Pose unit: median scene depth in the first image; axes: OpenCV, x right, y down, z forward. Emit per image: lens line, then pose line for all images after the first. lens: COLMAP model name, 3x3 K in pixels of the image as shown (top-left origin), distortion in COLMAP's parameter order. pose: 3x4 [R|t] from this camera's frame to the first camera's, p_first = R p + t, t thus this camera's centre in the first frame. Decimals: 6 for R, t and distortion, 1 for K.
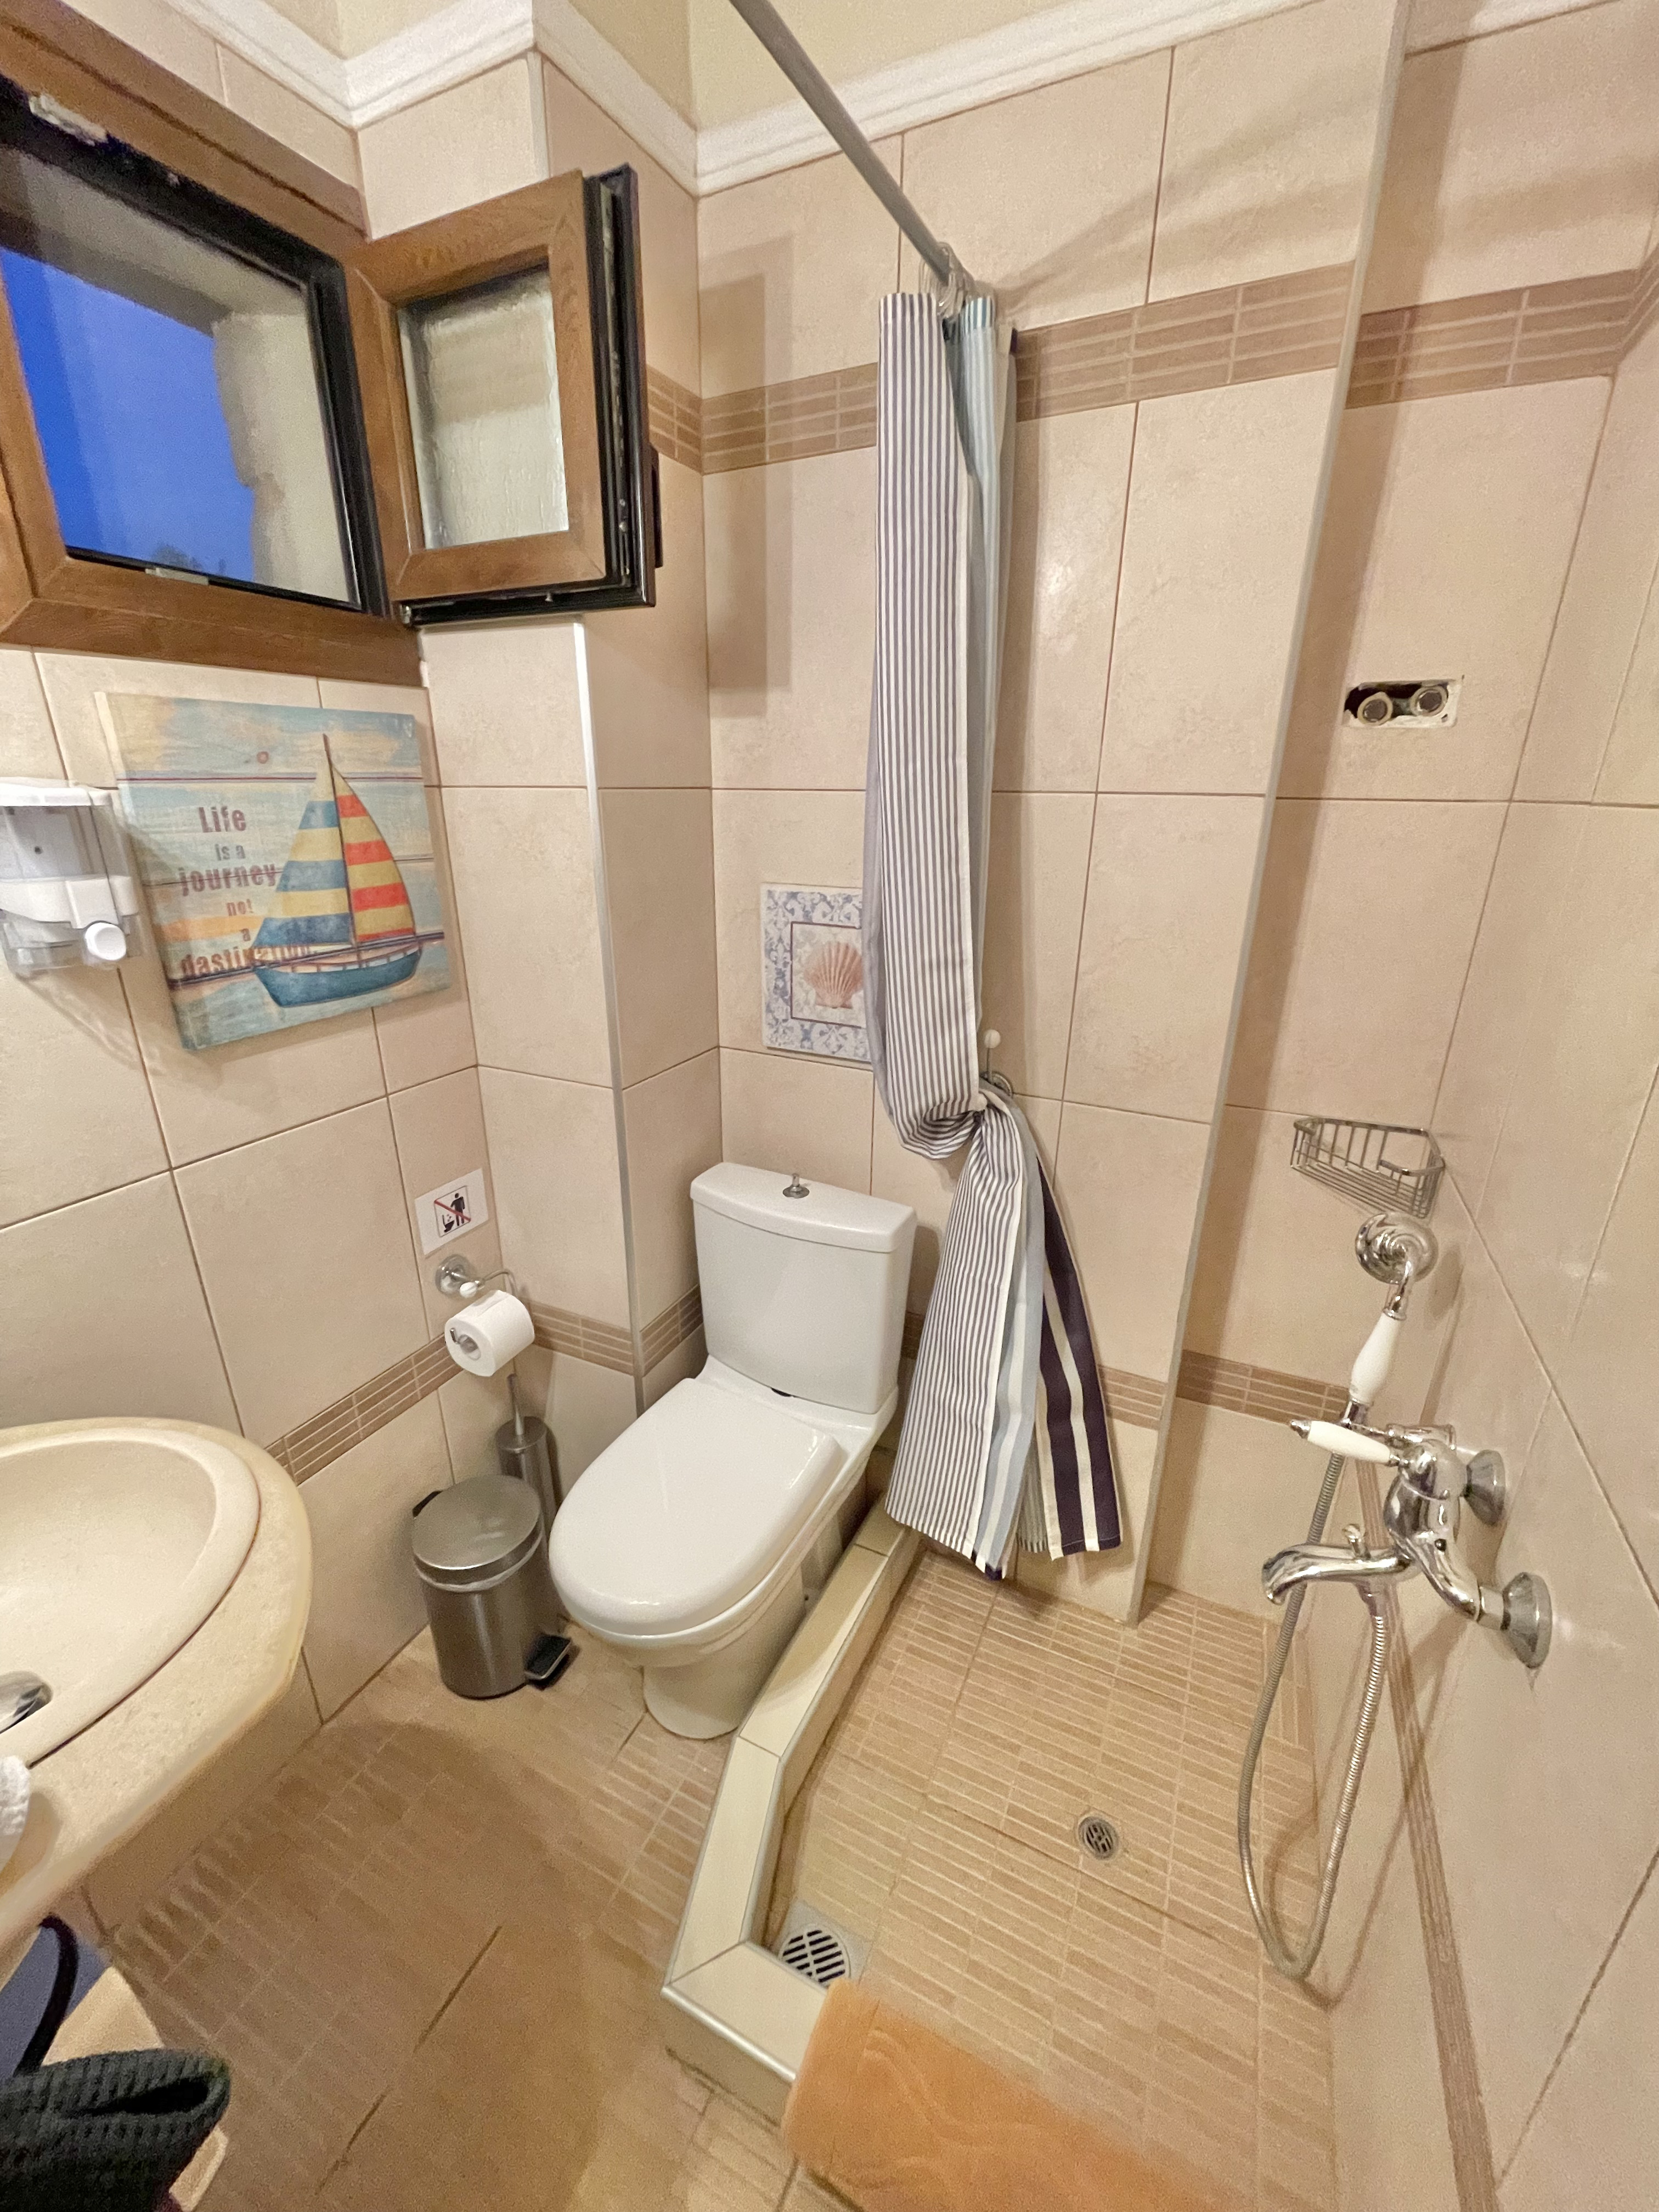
lens RADIAL K [[895.4, 0, 826.4], [0, 895.4, 1100.5], [0, 0, 1]] dist [-0.004106, 0.000410]
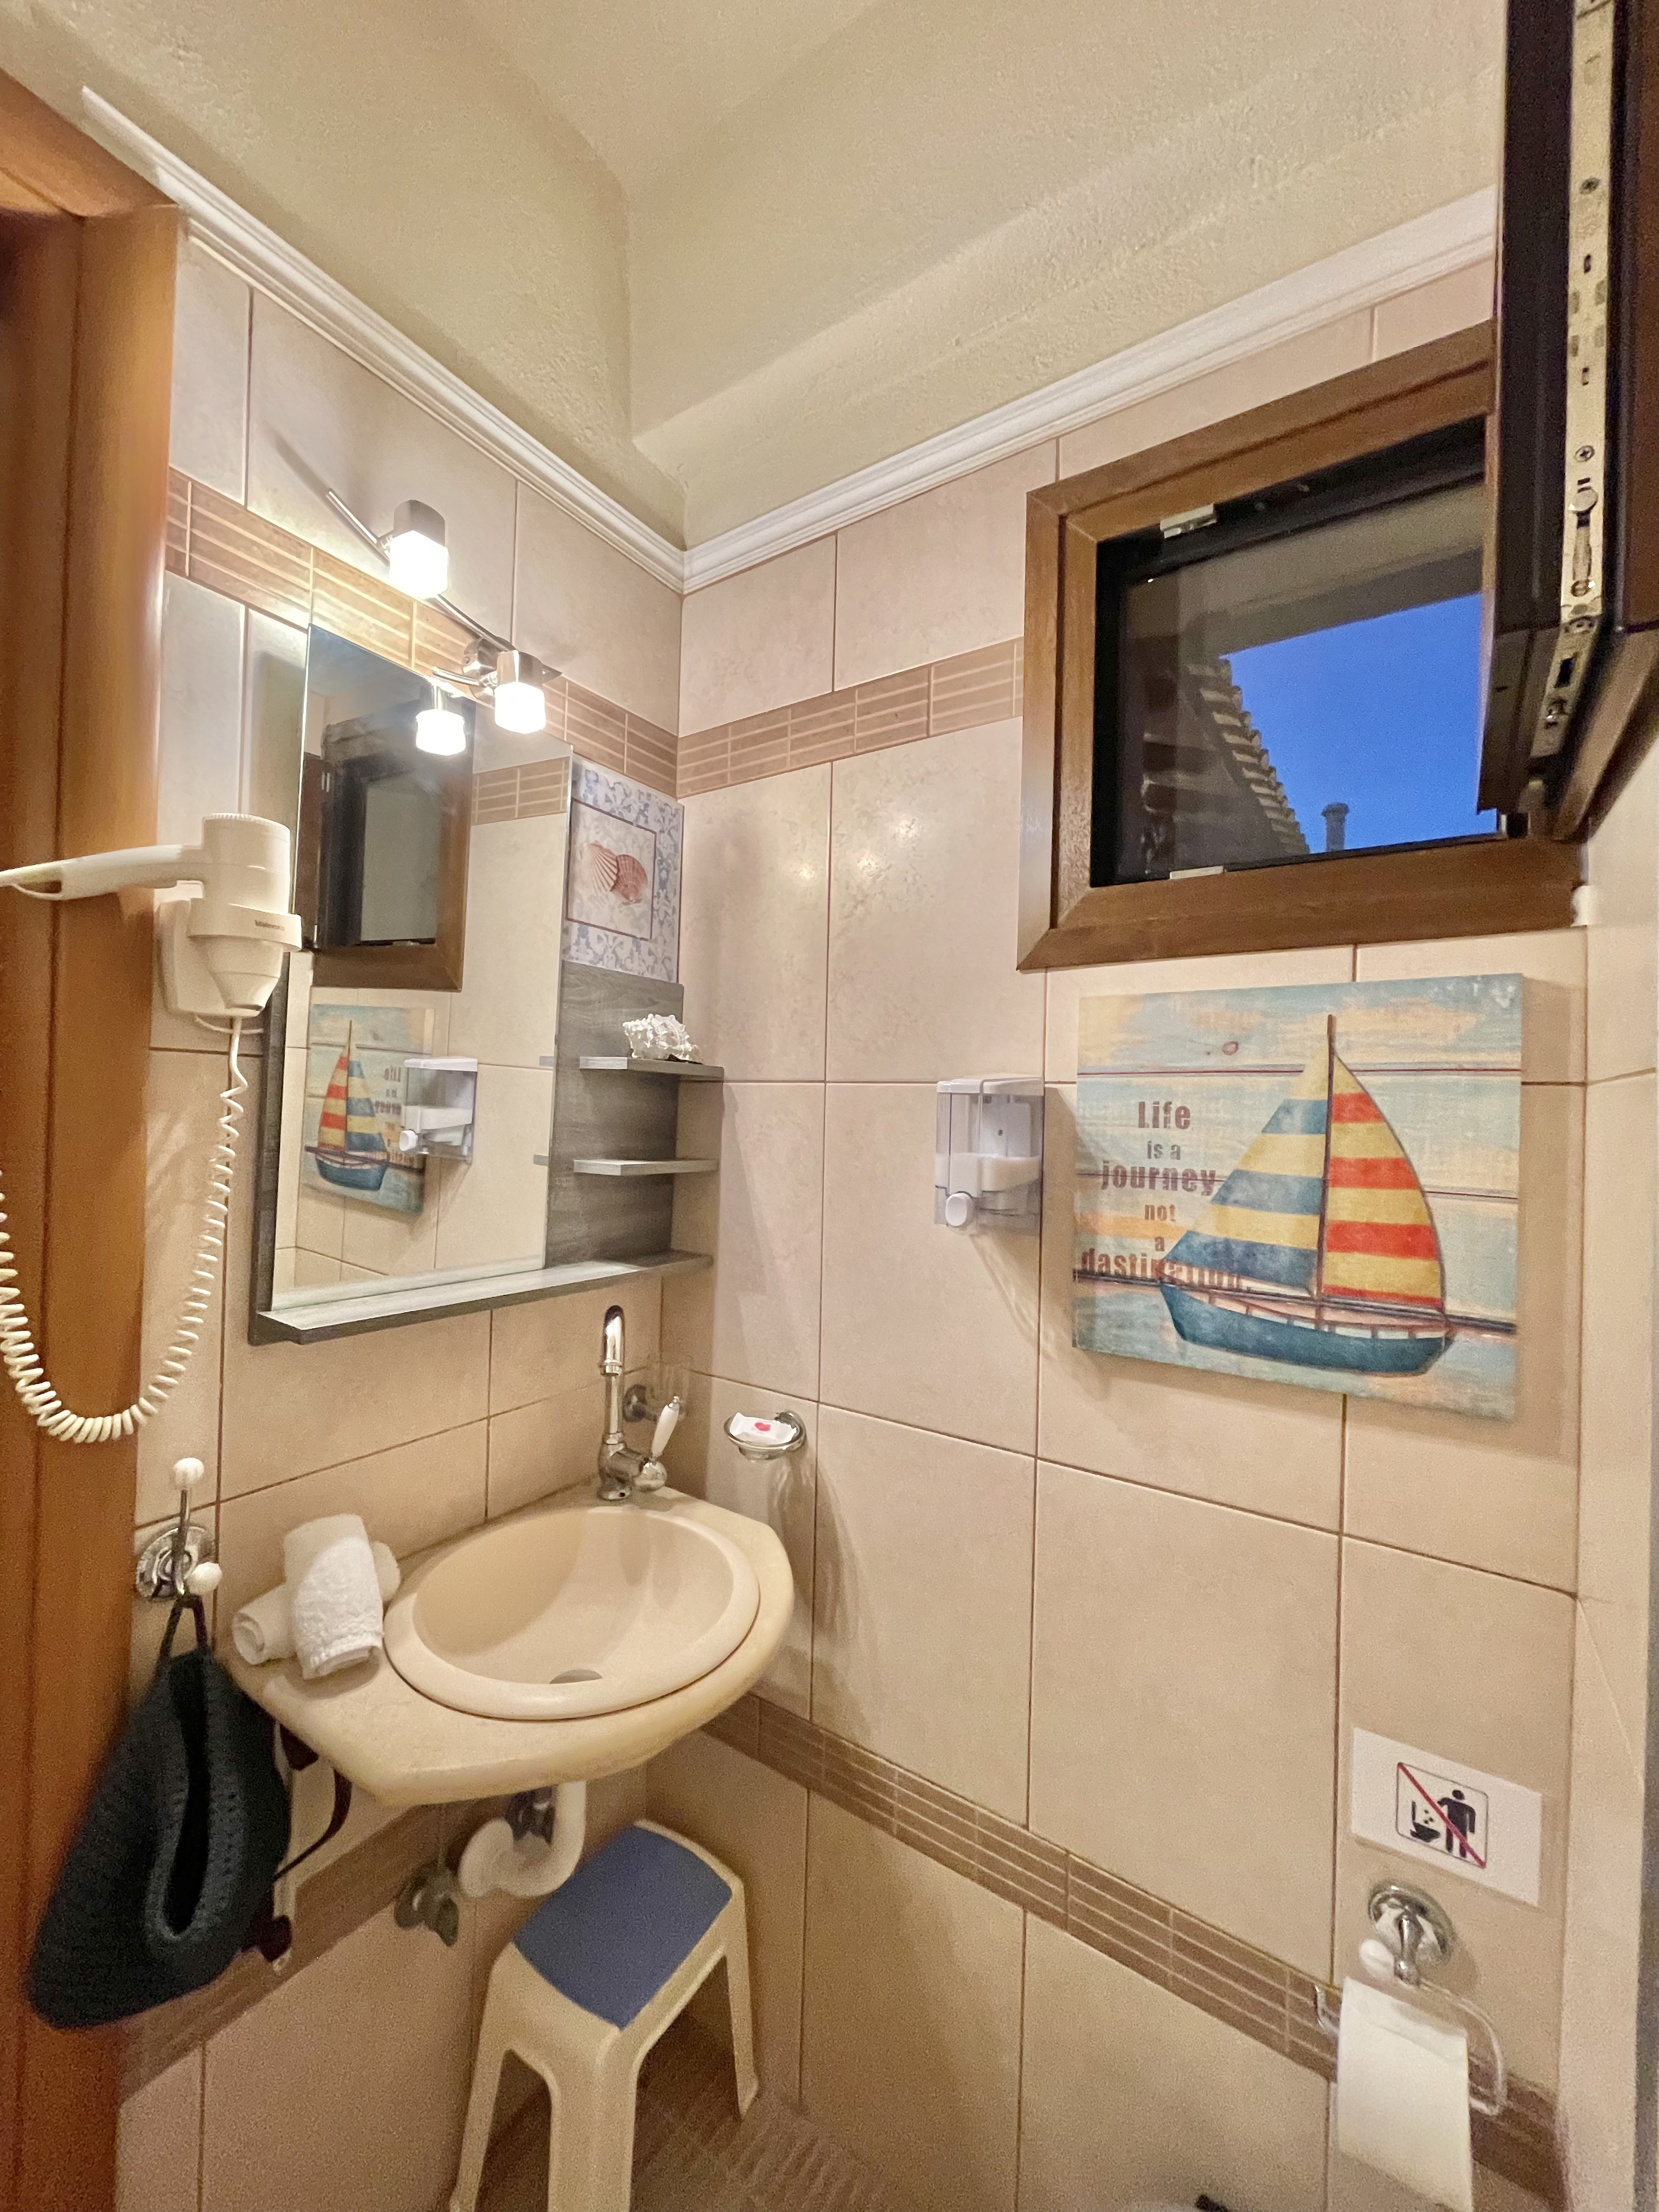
lens RADIAL K [[895.4, 0, 821.2], [0, 895.4, 1104.1], [0, 0, 1]] dist [-0.004106, 0.000410]
pose [[-0.155898, -0.011839, -0.987702, 0.241227], [-0.354134, 0.934126, 0.044699, -0.224336], [0.922109, 0.356747, -0.149821, 0.748689]]
